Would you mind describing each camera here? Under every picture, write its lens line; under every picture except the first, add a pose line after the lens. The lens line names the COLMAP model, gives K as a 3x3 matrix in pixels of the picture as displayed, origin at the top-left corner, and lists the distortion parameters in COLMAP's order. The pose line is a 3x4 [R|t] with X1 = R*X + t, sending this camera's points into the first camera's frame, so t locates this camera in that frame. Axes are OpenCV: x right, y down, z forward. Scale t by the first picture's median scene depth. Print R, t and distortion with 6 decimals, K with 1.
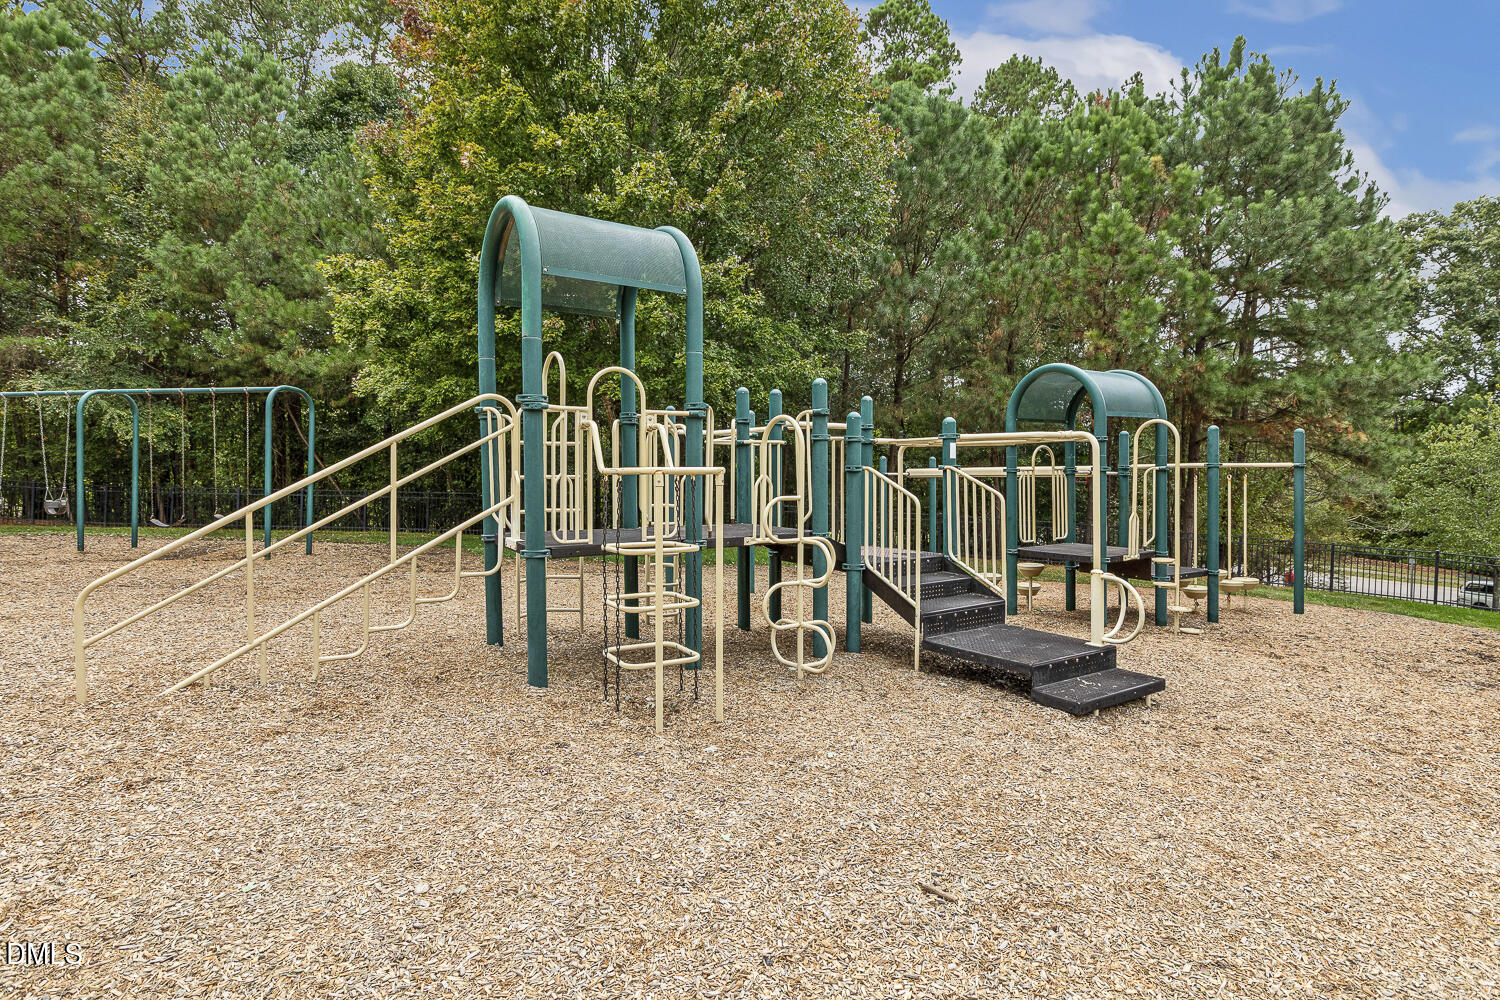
lens RADIAL K [[756.7, 0, 753.4], [0, 756.7, 461.6], [0, 0, 1]] dist [-0.000572, 0.000047]
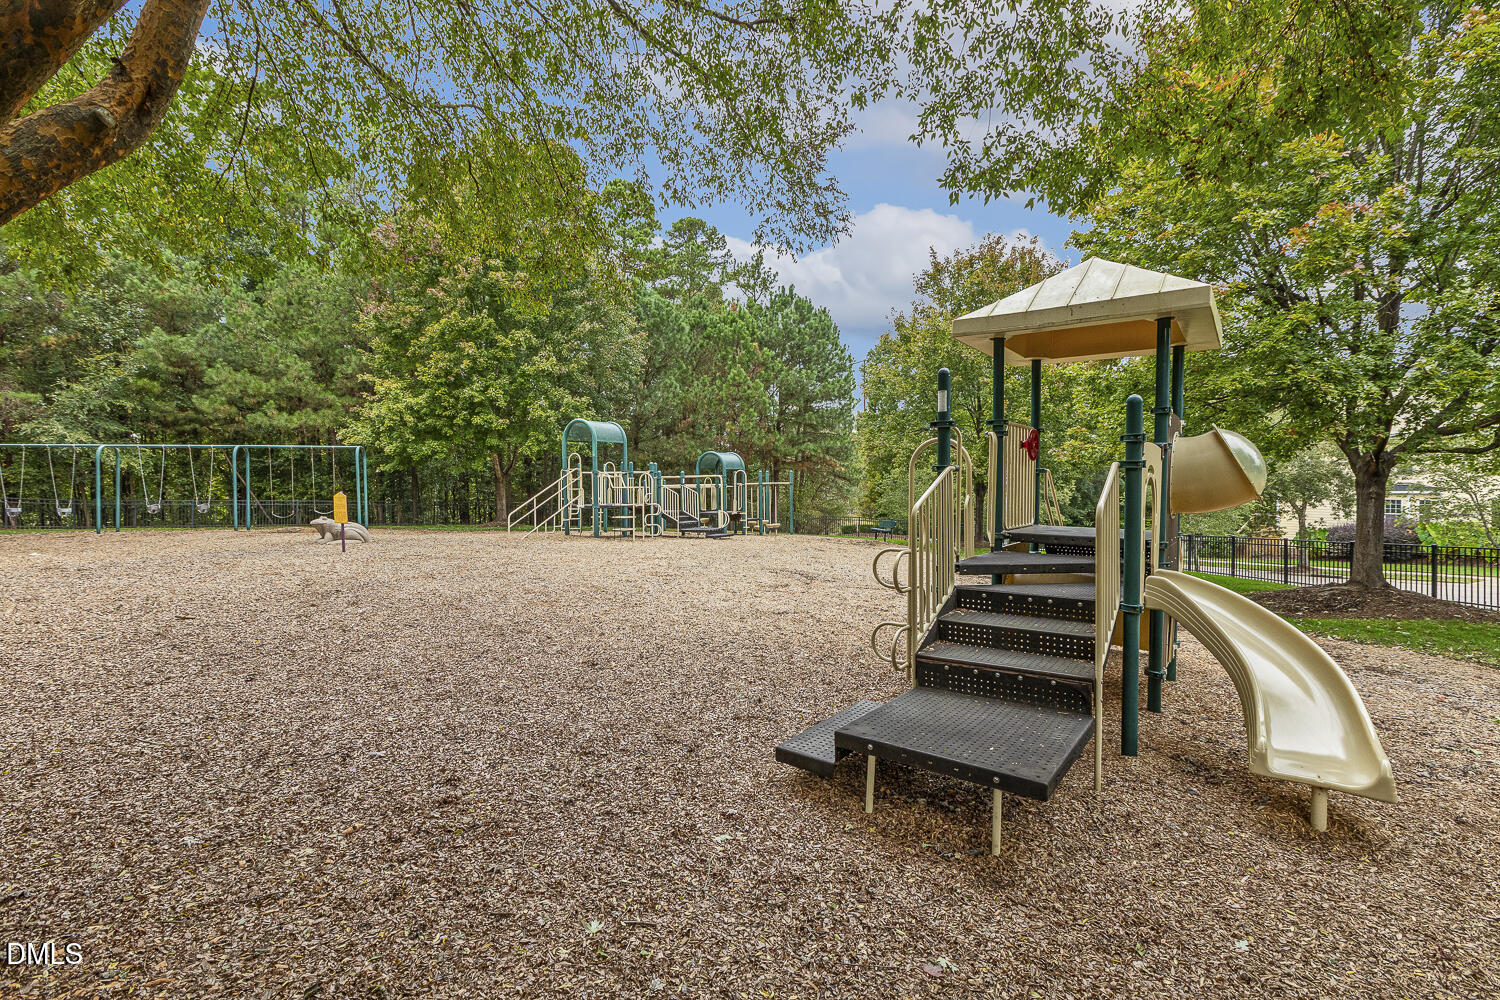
lens RADIAL K [[668.3, 0, 754.0], [0, 668.3, 497.2], [0, 0, 1]] dist [0.003146, 0.000316]
pose [[0.907401, -0.014599, 0.420012, -0.313936], [0.001382, 0.999495, 0.031757, -0.014915], [-0.420263, -0.028236, 0.906963, -0.821478]]
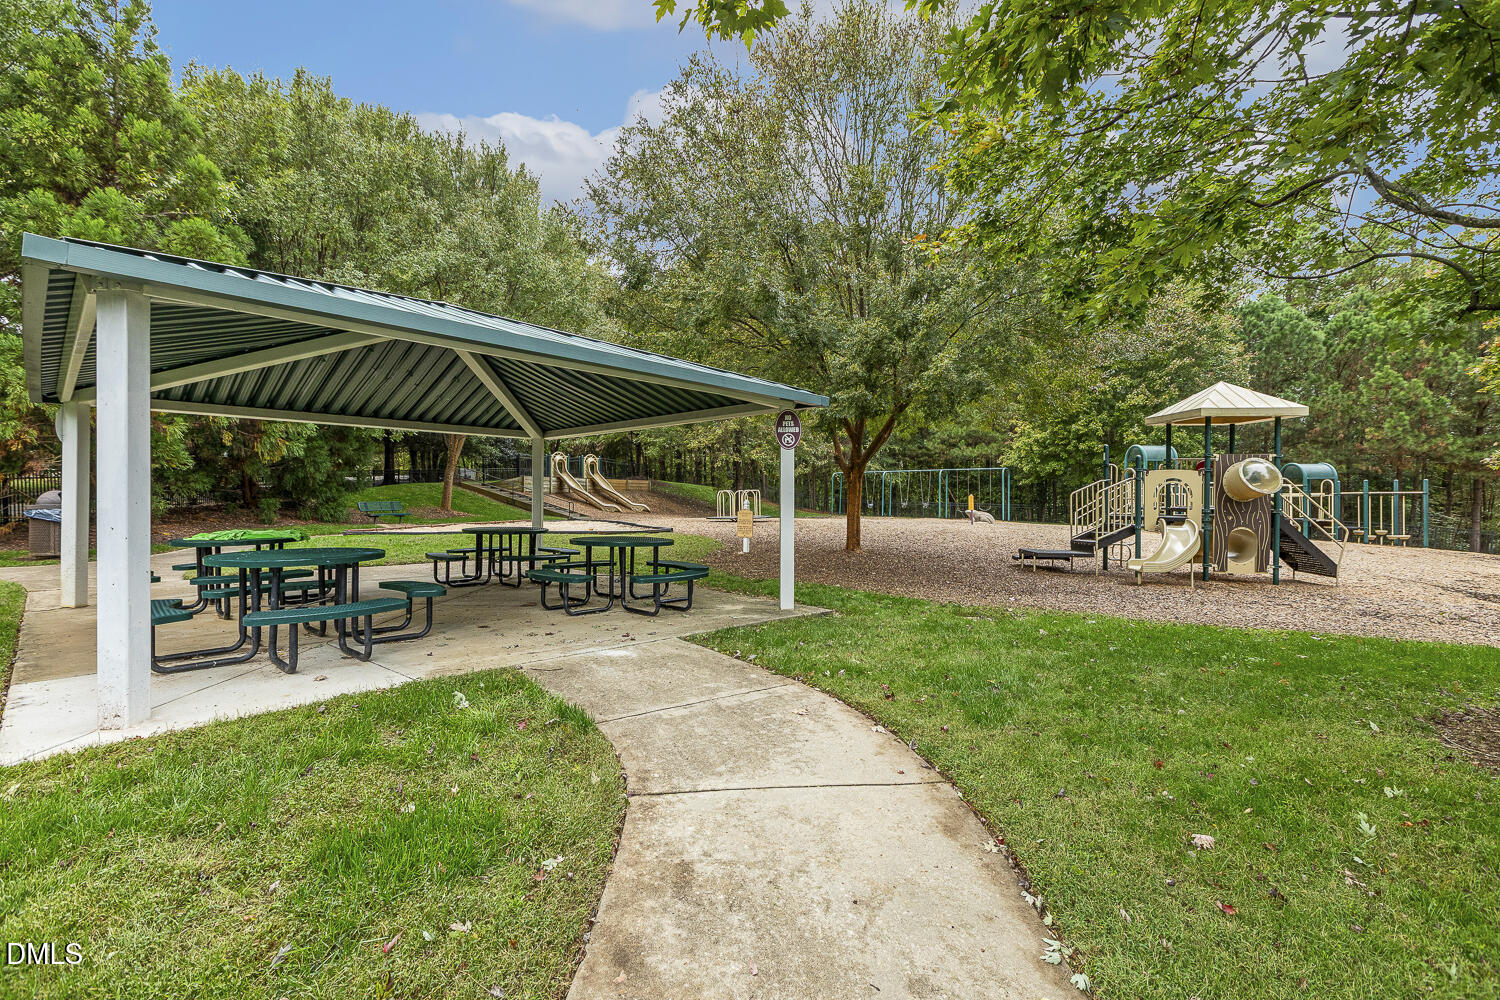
lens RADIAL K [[668.3, 0, 756.5], [0, 668.3, 500.4], [0, 0, 1]] dist [0.003146, 0.000316]
pose [[0.862672, 0.005000, -0.505739, -0.077534], [0.002110, 0.999907, 0.013483, -0.004014], [0.505759, -0.012699, 0.862581, -1.465479]]
